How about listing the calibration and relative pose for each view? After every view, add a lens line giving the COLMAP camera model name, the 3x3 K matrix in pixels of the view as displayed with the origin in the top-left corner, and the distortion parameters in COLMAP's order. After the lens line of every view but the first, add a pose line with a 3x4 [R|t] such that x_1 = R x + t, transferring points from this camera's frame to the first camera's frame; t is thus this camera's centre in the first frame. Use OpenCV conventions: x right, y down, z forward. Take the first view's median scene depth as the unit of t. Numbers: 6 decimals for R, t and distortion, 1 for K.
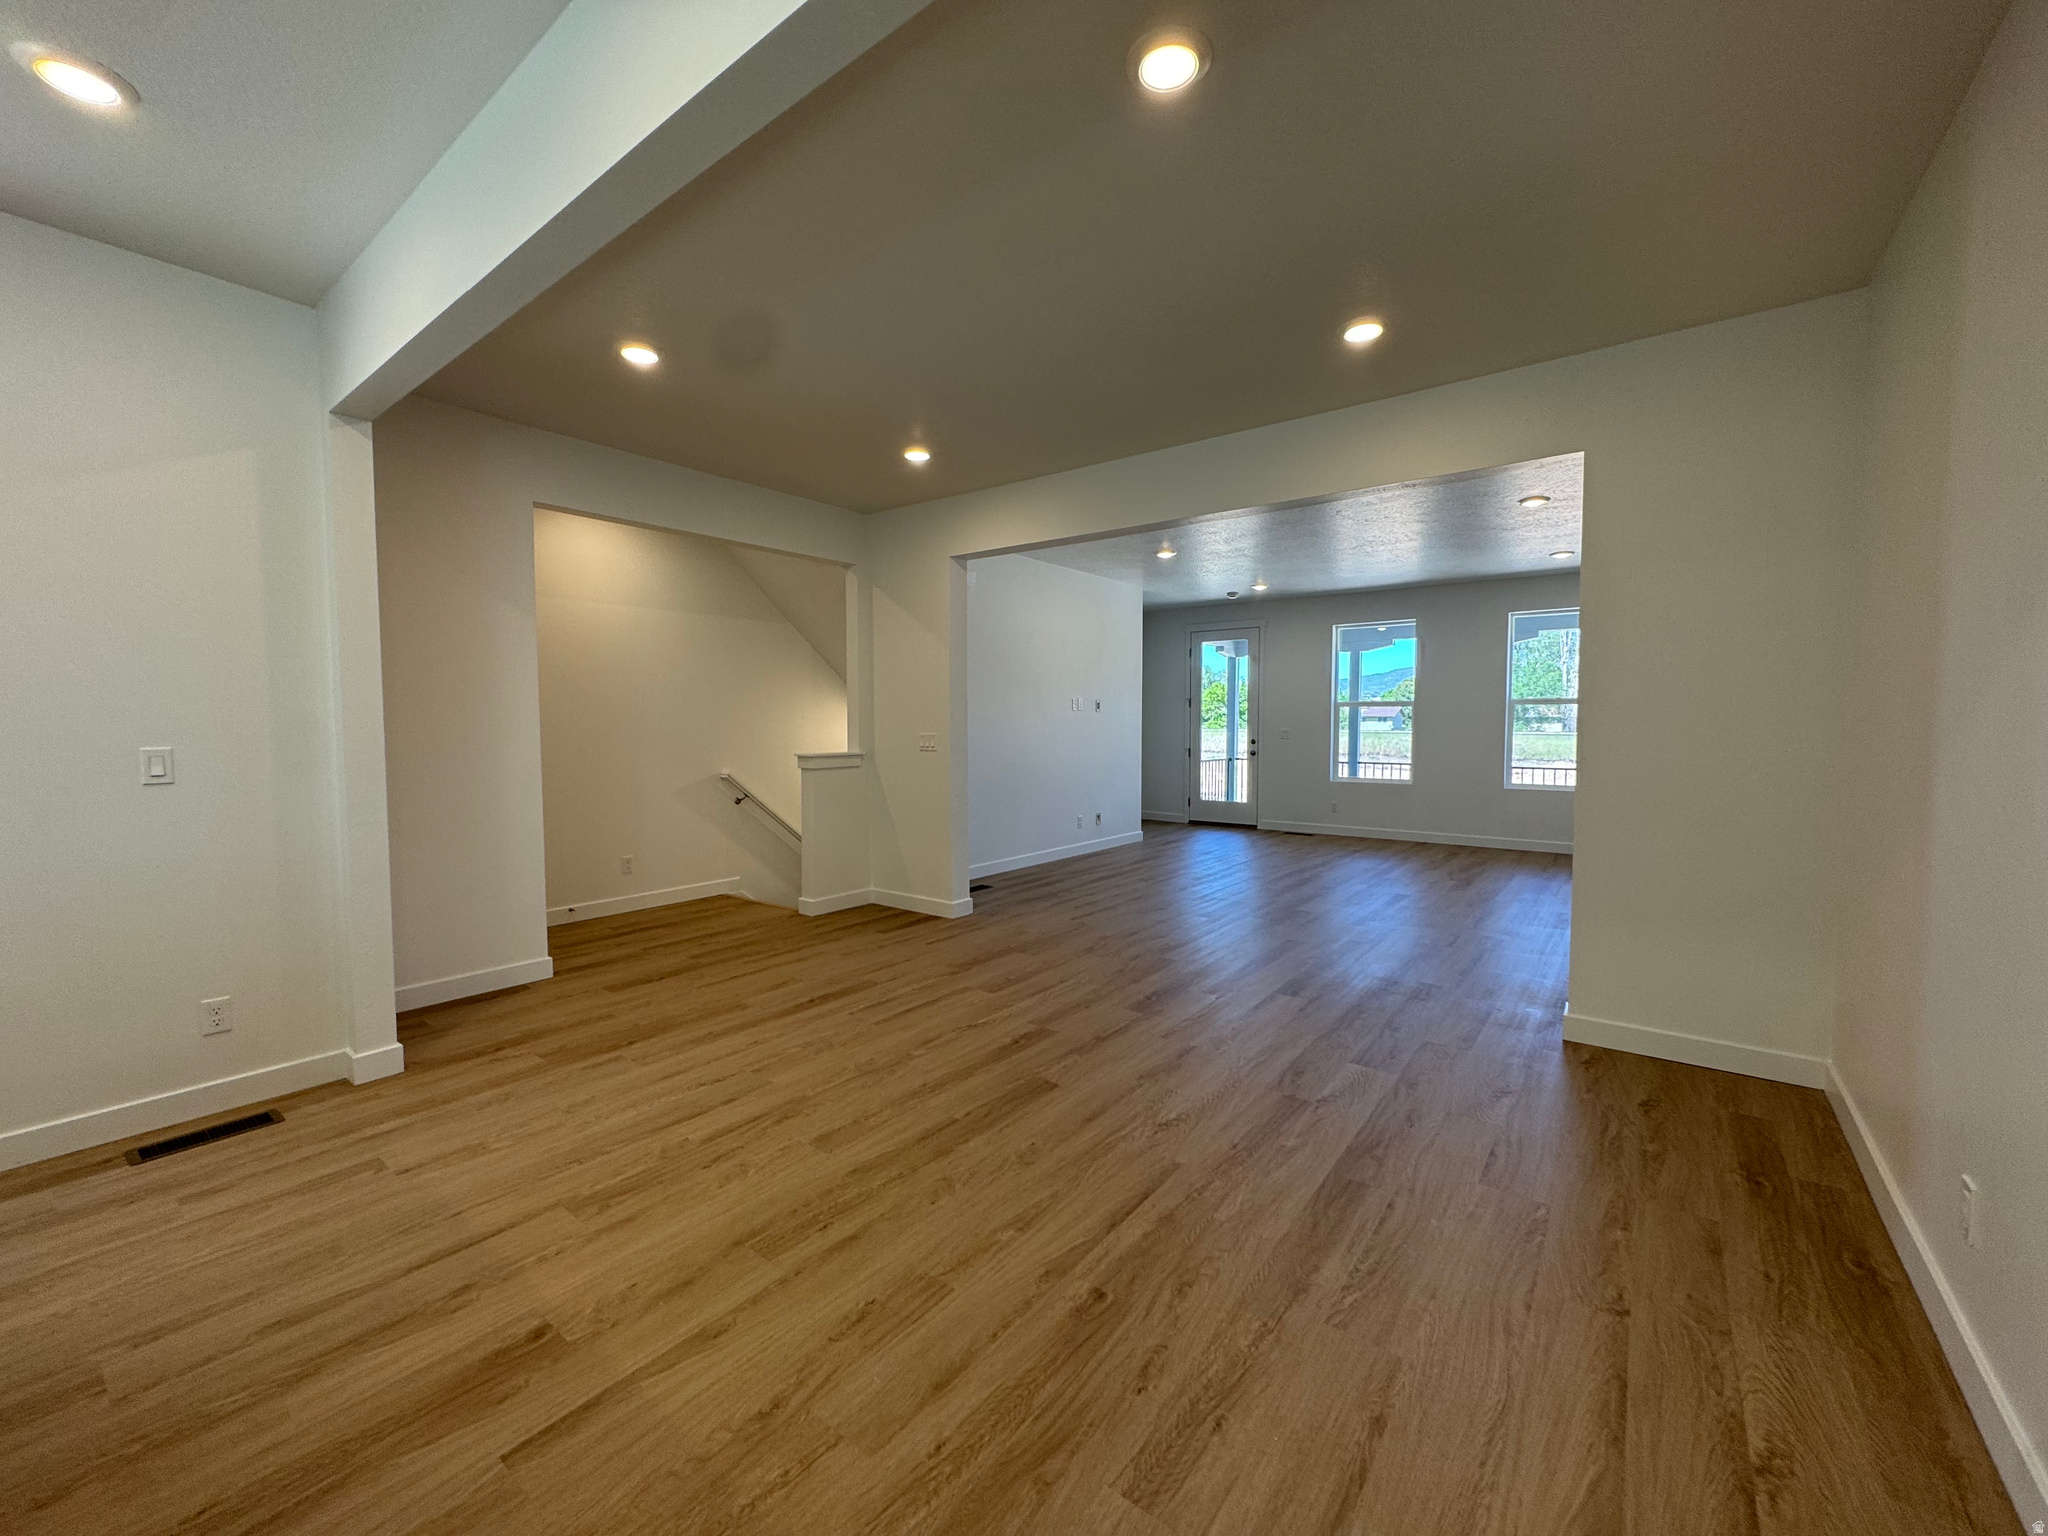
lens RADIAL K [[819.4, 0, 1024.0], [0, 819.4, 768.0], [0, 0, 1]] dist [-0.002677, 0.000152]
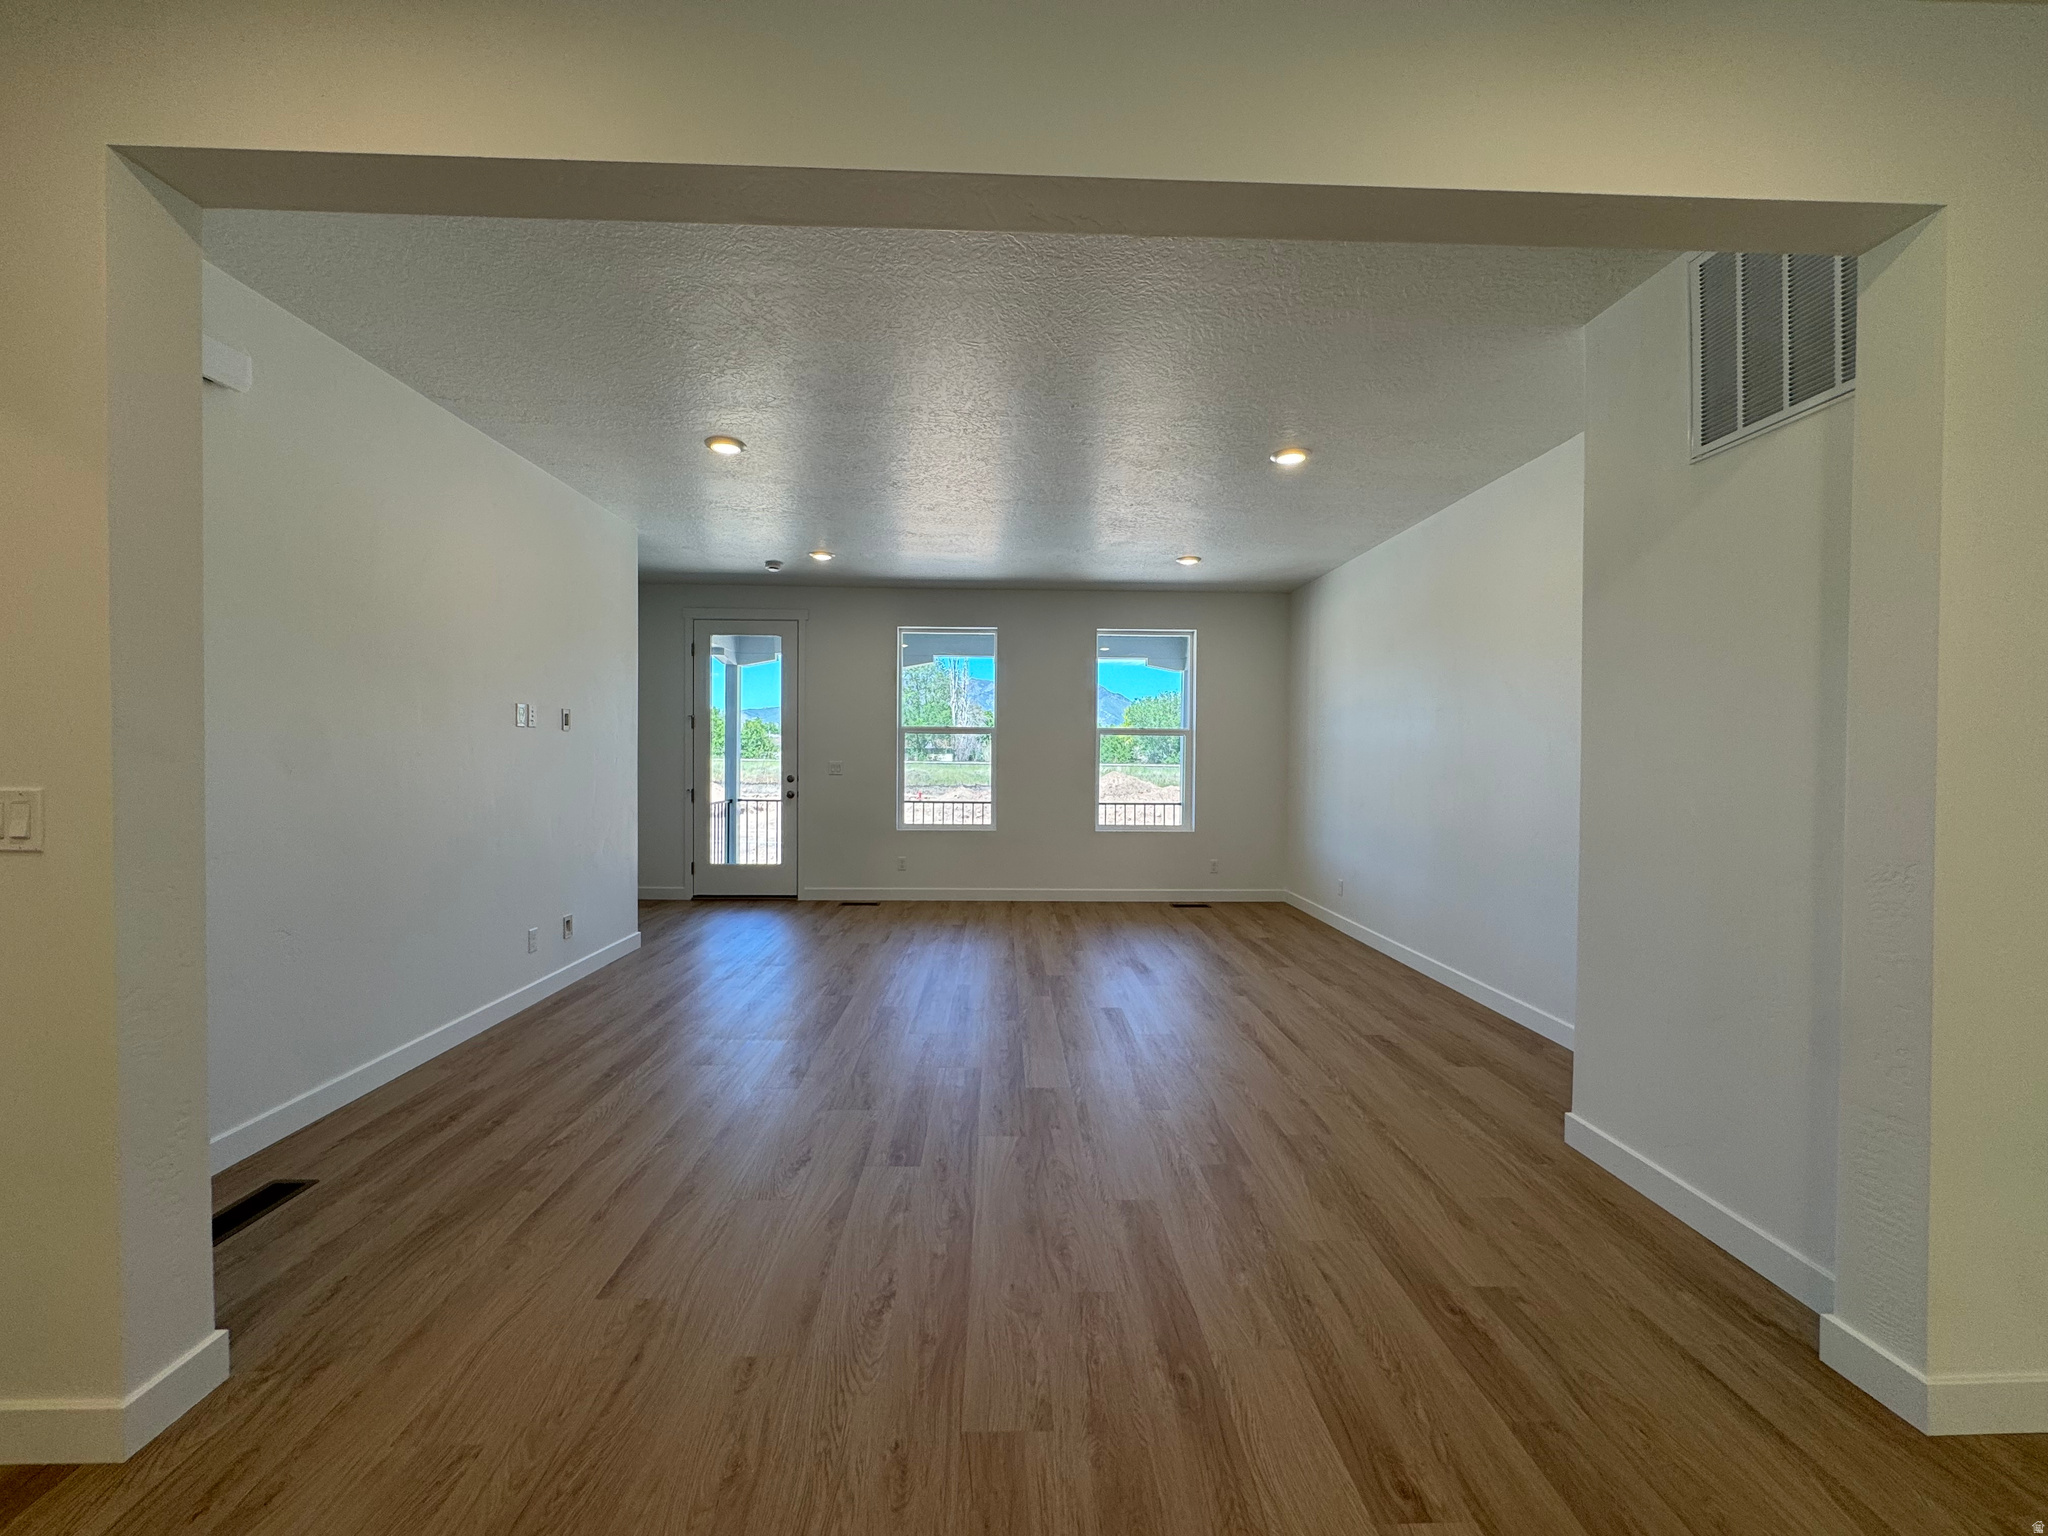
lens RADIAL K [[819.4, 0, 1024.0], [0, 819.4, 768.0], [0, 0, 1]] dist [-0.002677, 0.000152]
pose [[0.776744, -0.003054, 0.629809, -0.013209], [0.025037, 0.999348, -0.026031, -0.018686], [-0.629318, 0.035988, 0.776314, 0.326749]]
